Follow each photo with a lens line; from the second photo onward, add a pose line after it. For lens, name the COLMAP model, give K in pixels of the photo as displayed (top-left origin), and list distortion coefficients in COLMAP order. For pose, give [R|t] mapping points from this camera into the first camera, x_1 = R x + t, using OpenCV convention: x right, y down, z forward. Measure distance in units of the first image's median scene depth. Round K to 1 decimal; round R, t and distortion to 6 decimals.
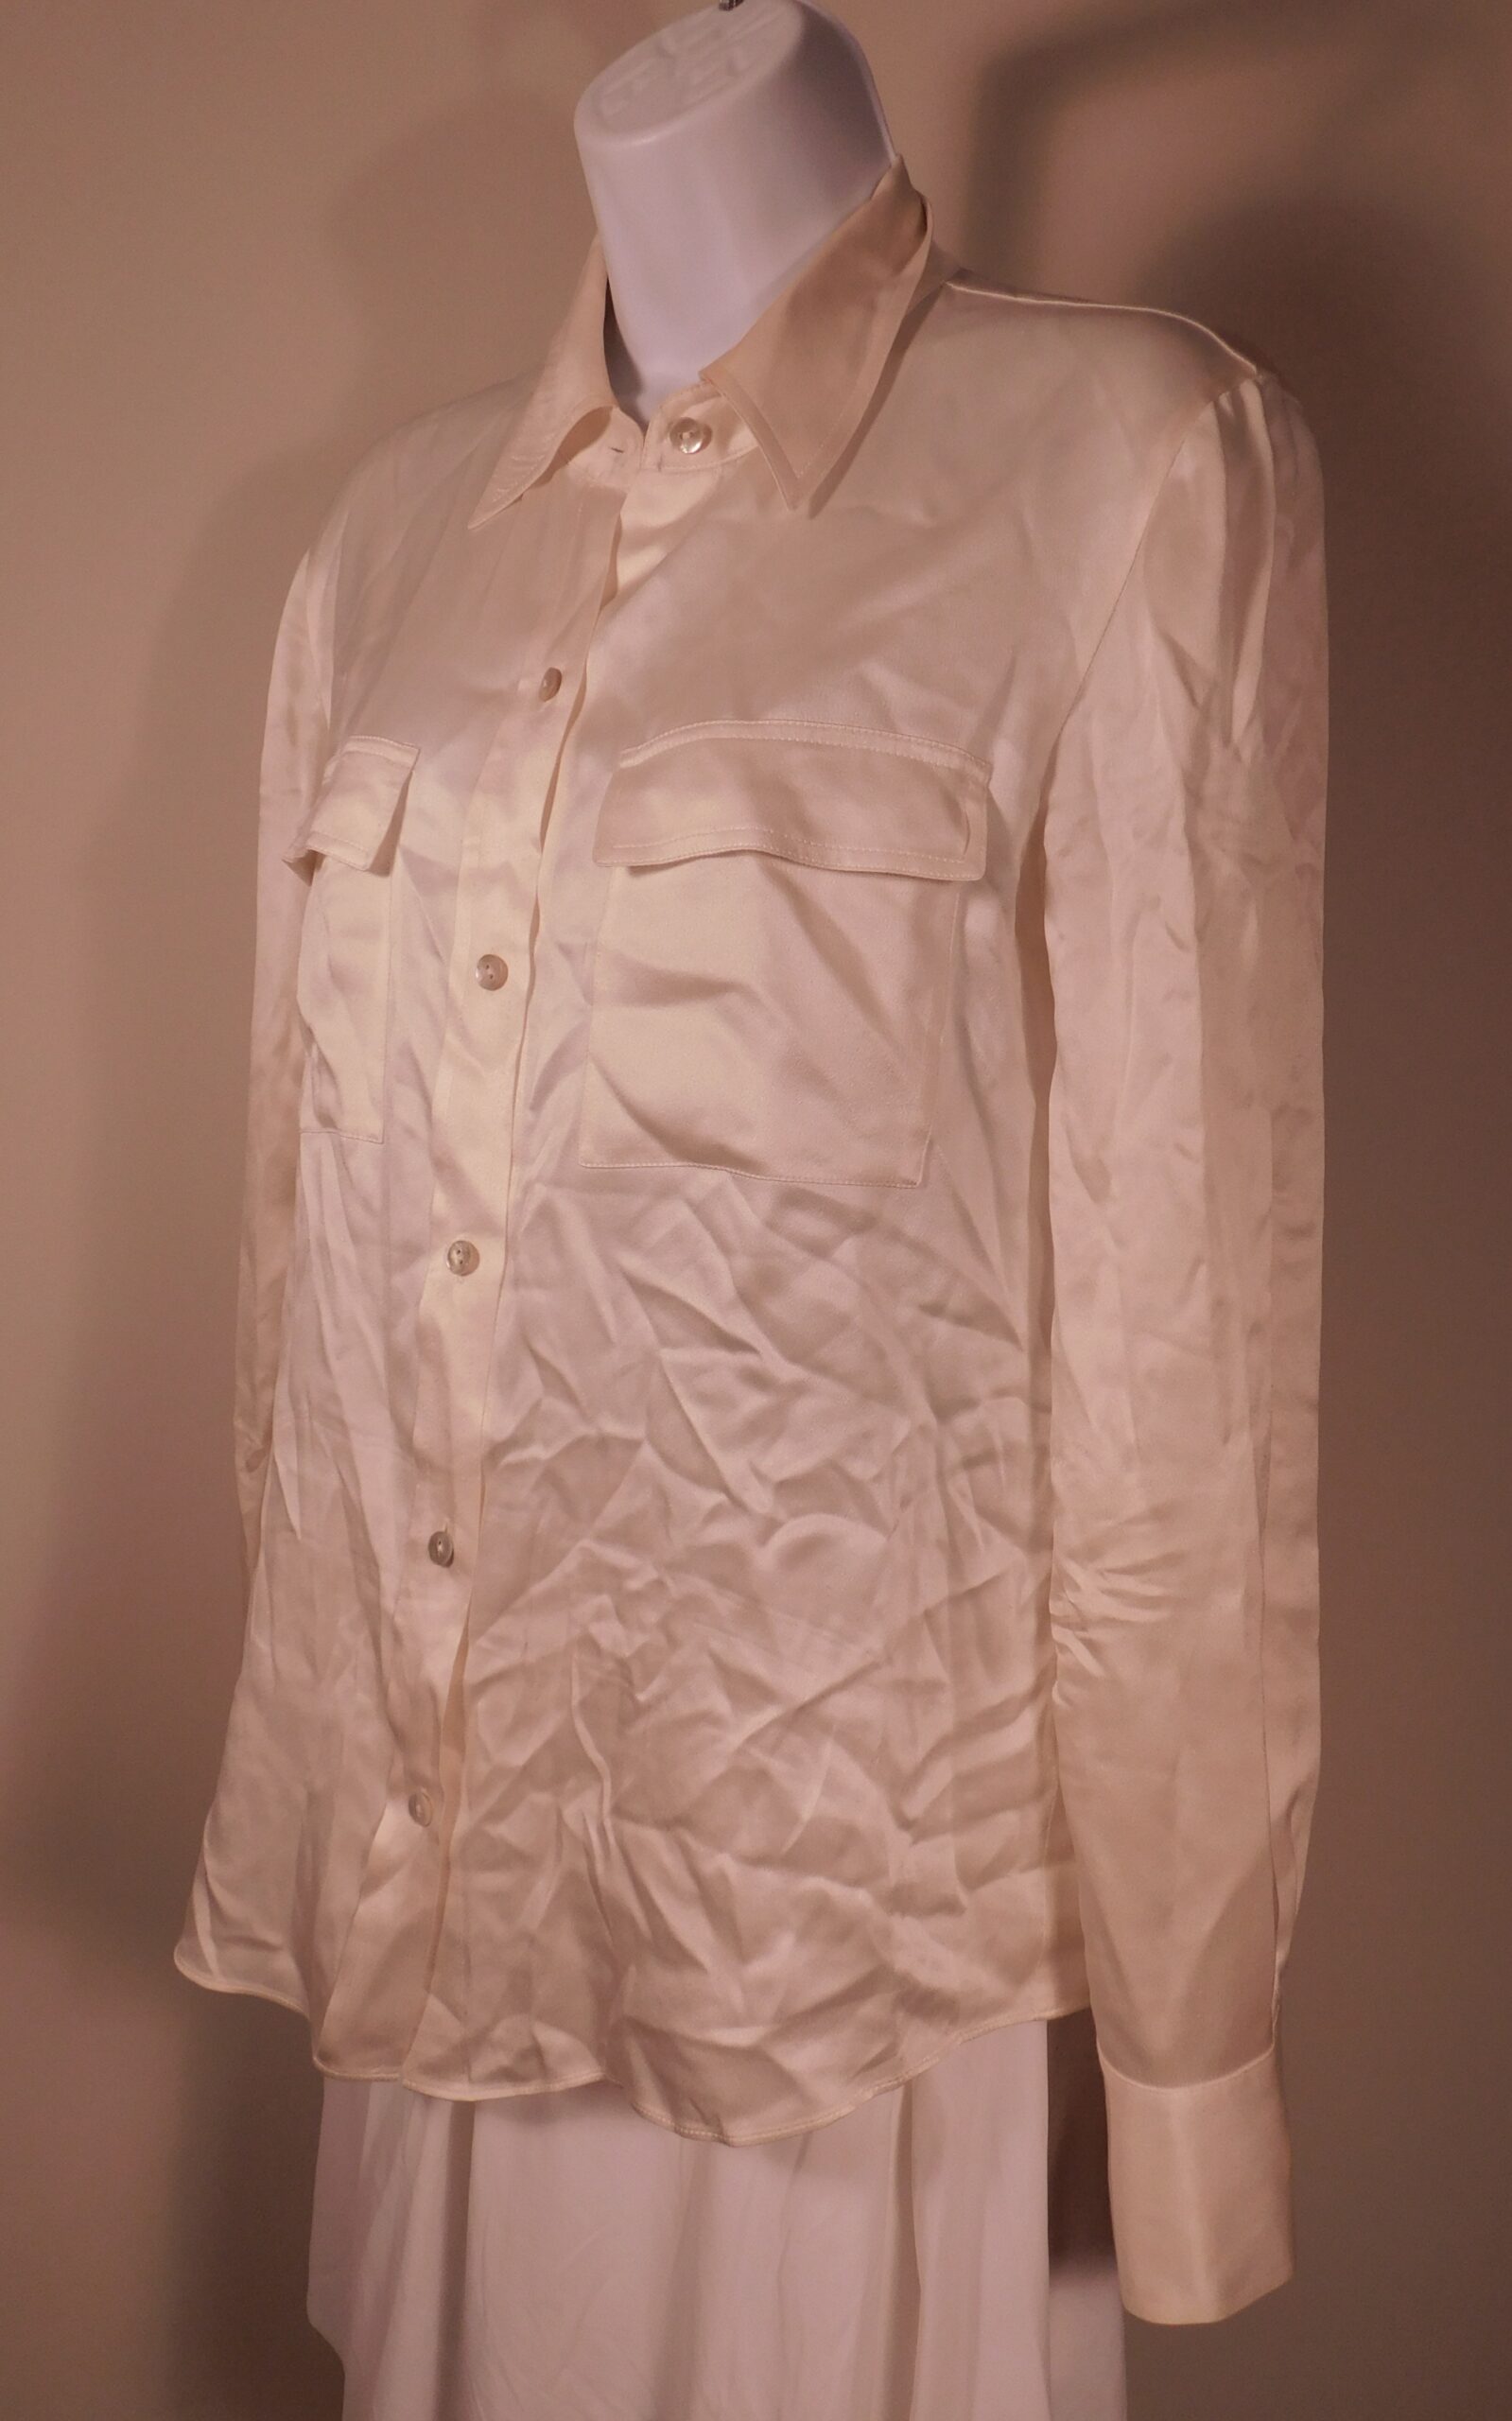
lens RADIAL K [[1924.7, 0, 861.1], [0, 1924.7, 1153.8], [0, 0, 1]] dist [0.047808, -0.008536]
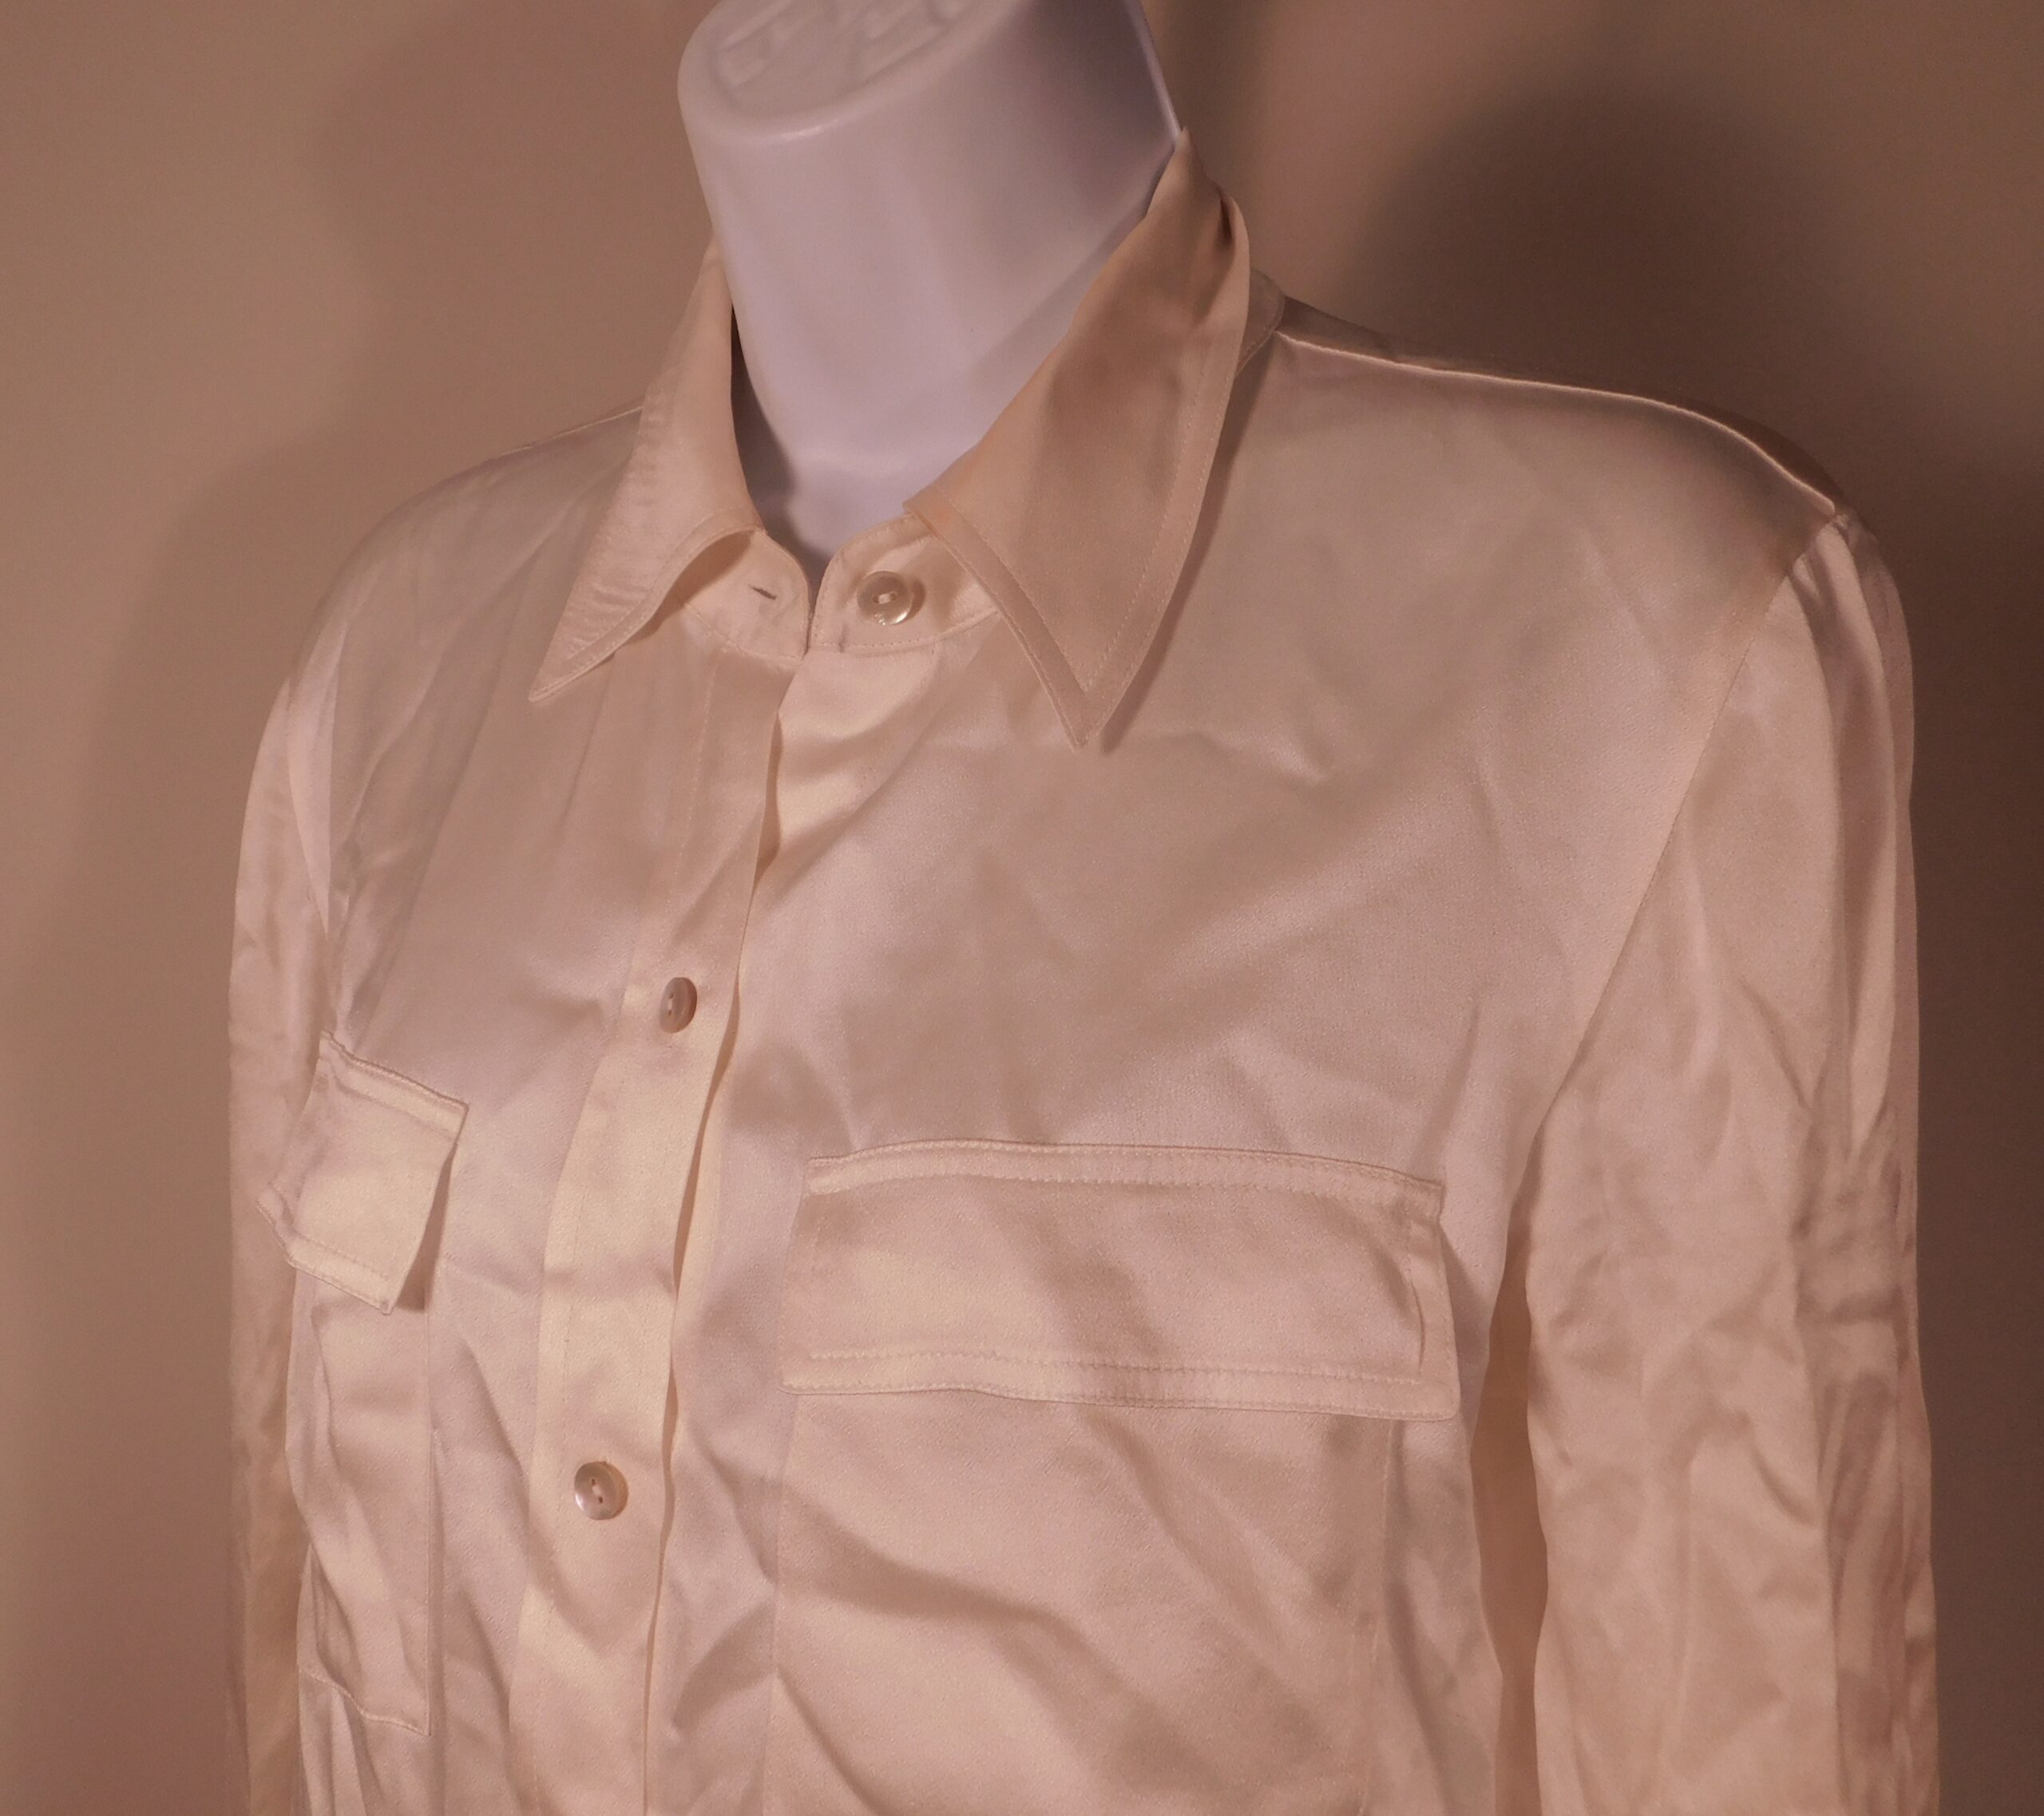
lens RADIAL K [[1900.5, 0, 1008.9], [0, 1900.5, 898.0], [0, 0, 1]] dist [0.016217, 0.000000]
pose [[0.997957, -0.039347, 0.050330, -0.088329], [0.039262, 0.999225, 0.002674, -0.286011], [-0.050396, -0.000693, 0.998729, 0.405529]]
